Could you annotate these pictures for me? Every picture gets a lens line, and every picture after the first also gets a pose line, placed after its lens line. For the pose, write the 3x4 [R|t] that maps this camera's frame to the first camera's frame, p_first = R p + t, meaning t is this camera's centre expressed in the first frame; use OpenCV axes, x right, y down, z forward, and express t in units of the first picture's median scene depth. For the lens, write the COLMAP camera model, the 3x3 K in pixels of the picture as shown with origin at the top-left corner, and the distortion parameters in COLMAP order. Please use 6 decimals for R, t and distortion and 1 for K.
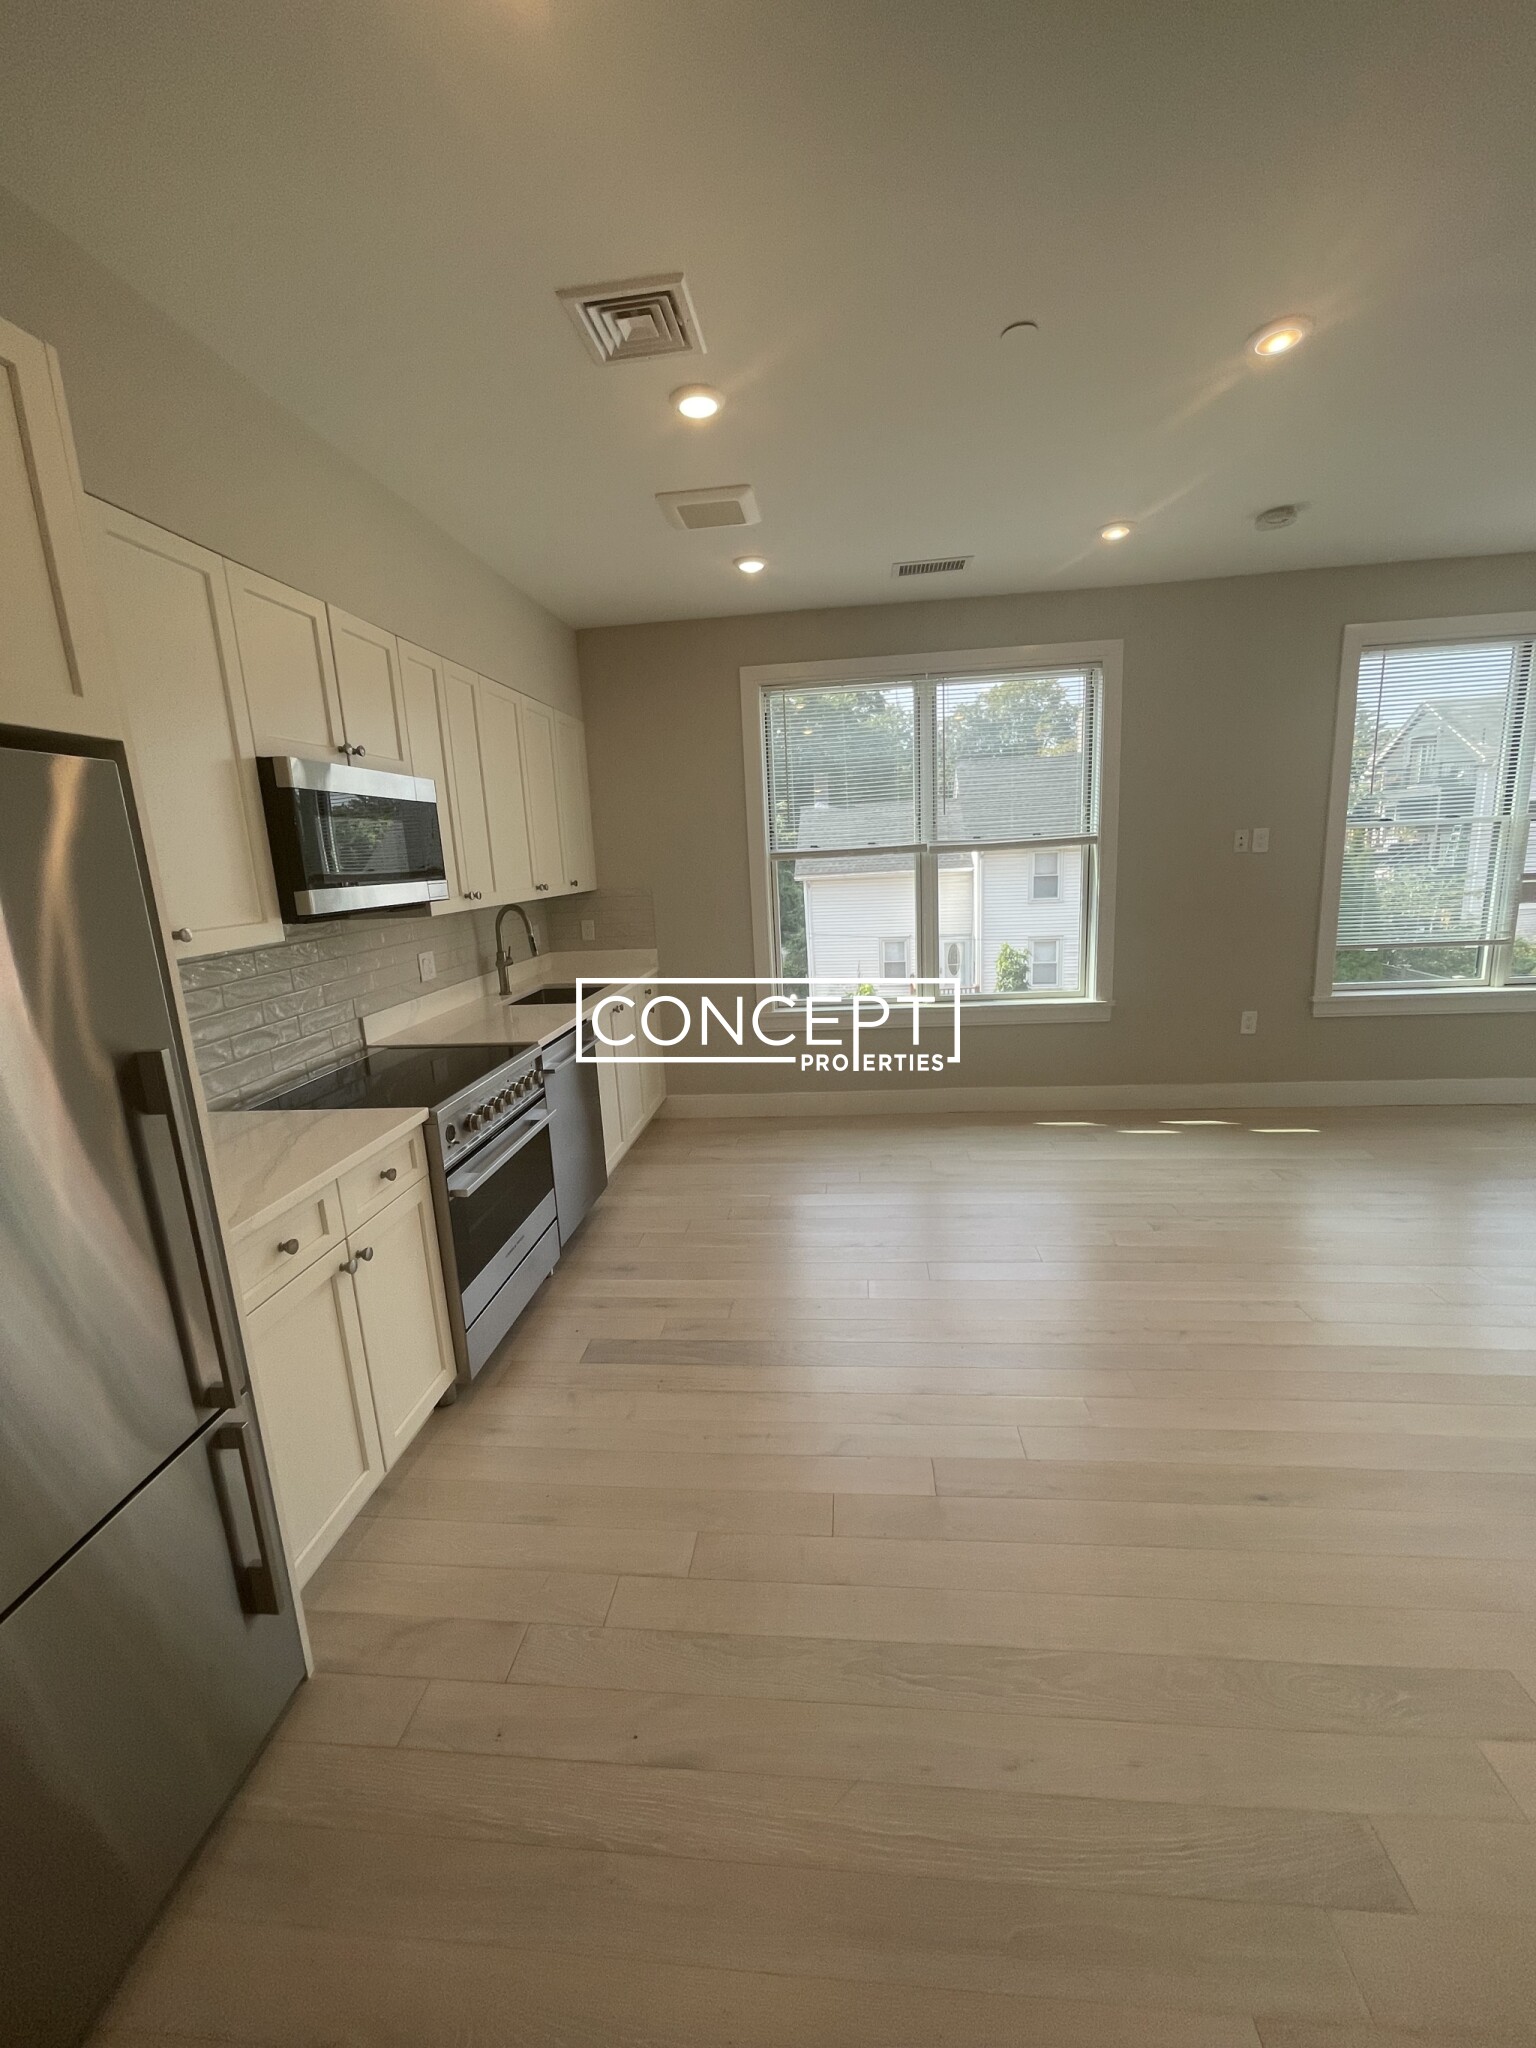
lens RADIAL K [[831.2, 0, 768.0], [0, 831.2, 1024.0], [0, 0, 1]] dist [-0.003204, 0.000180]
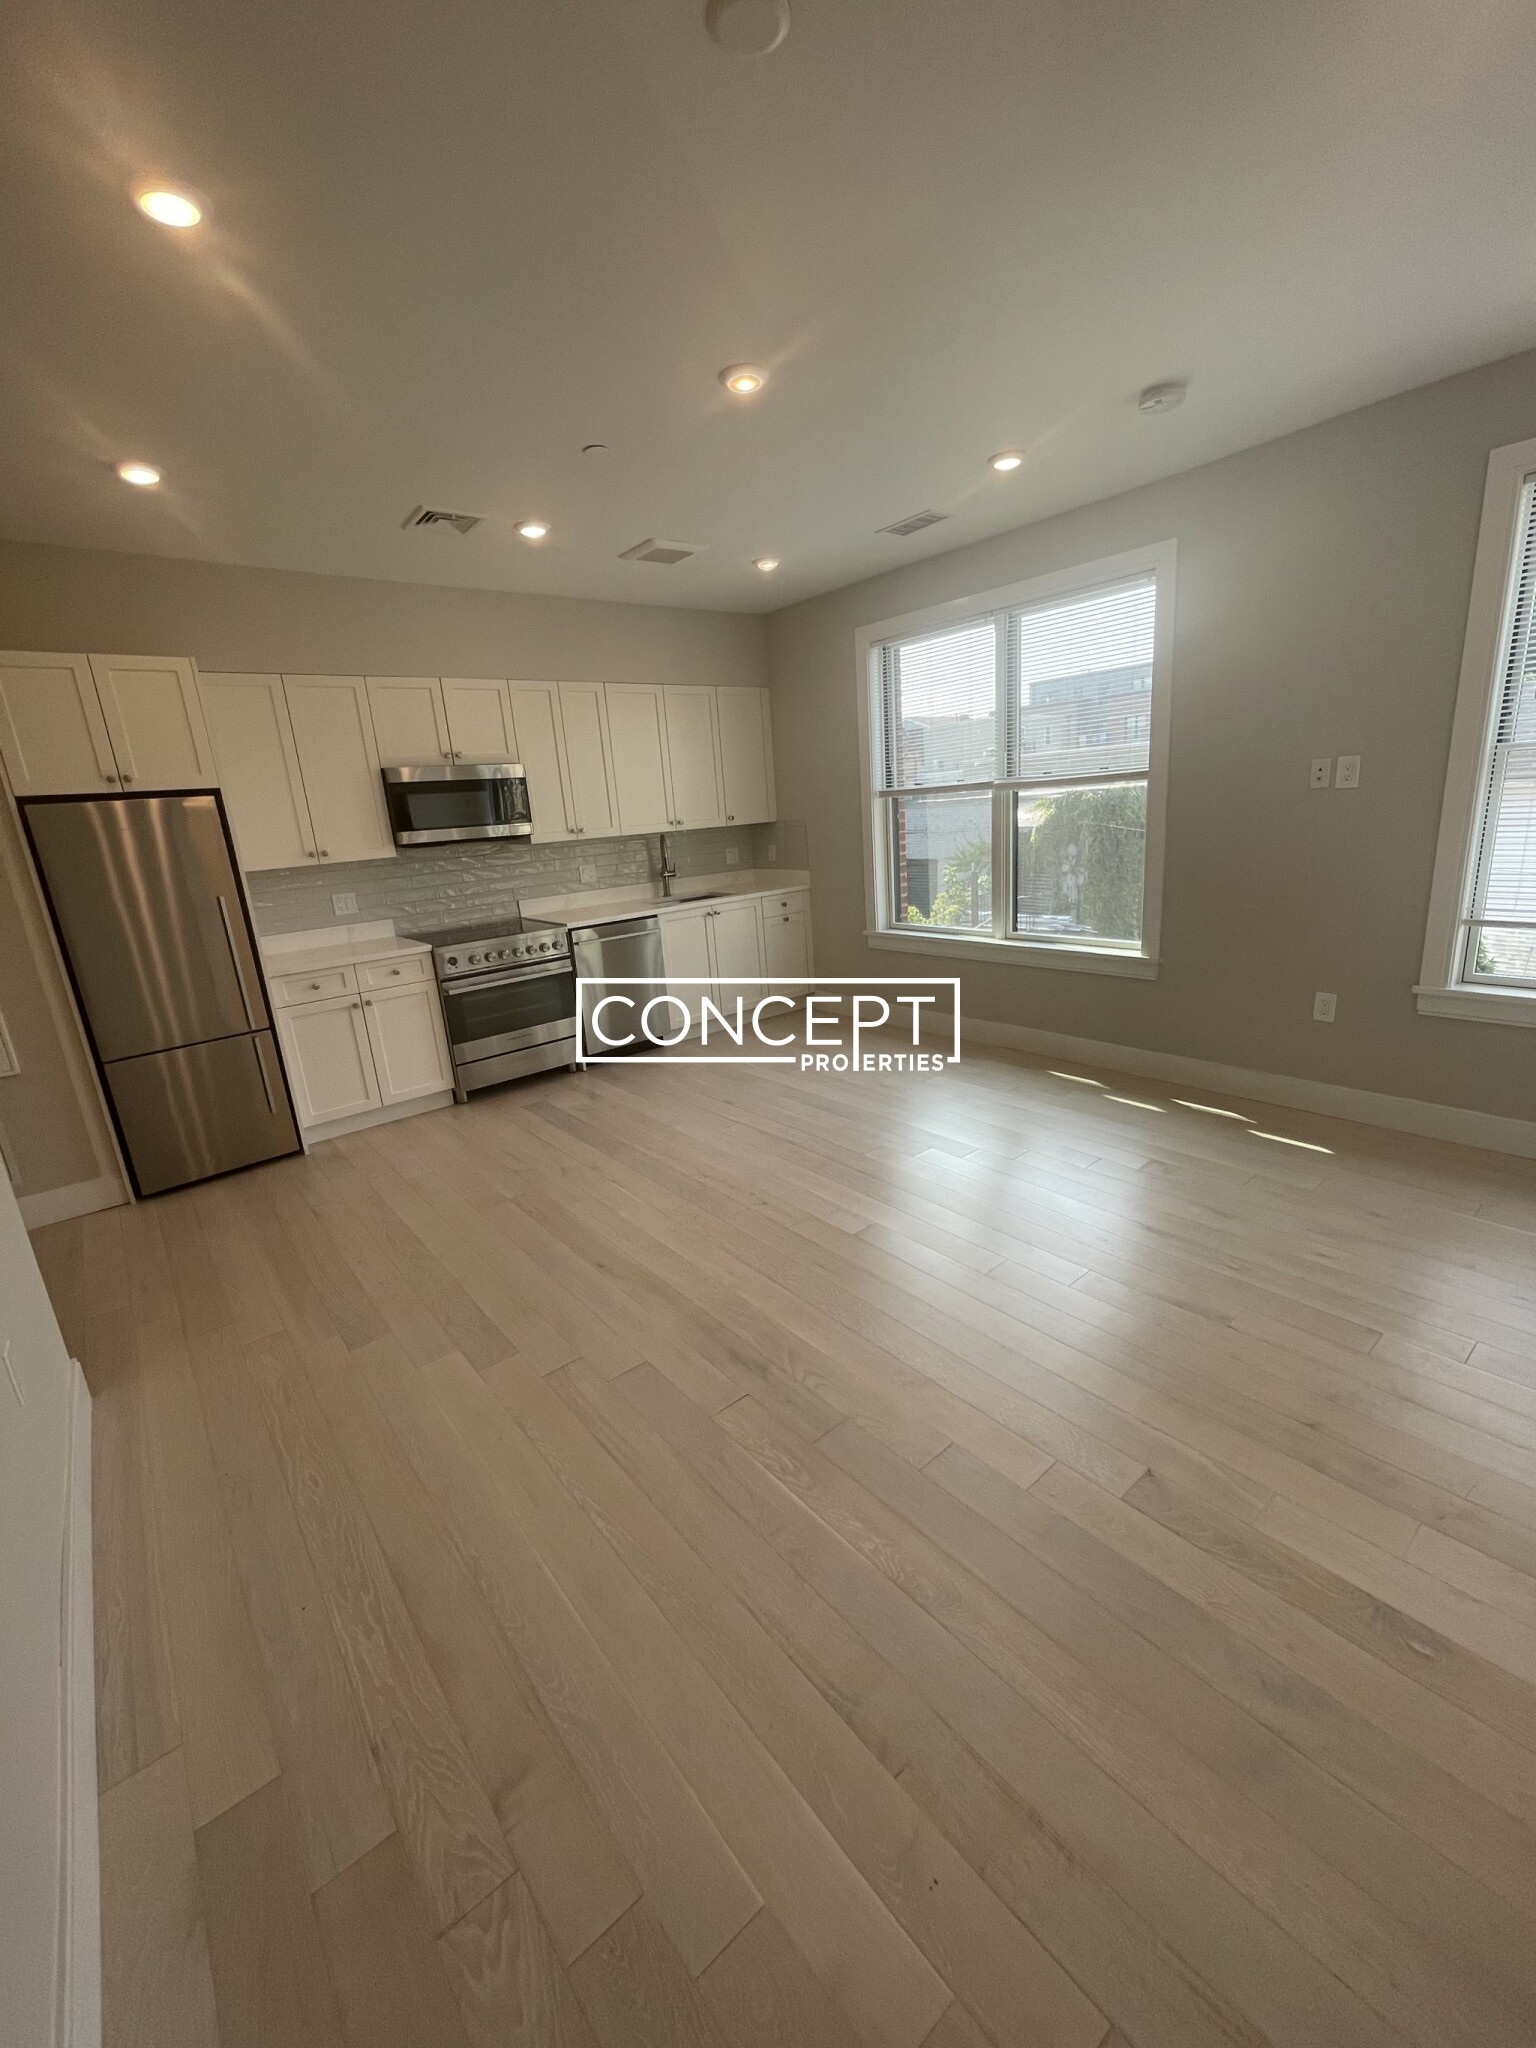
lens RADIAL K [[831.2, 0, 768.0], [0, 831.2, 1024.0], [0, 0, 1]] dist [-0.003204, 0.000180]
pose [[0.707008, 0.182012, -0.683383, 0.739440], [-0.107702, 0.982753, 0.150320, -0.047117], [0.698957, -0.032676, 0.714417, 0.067219]]
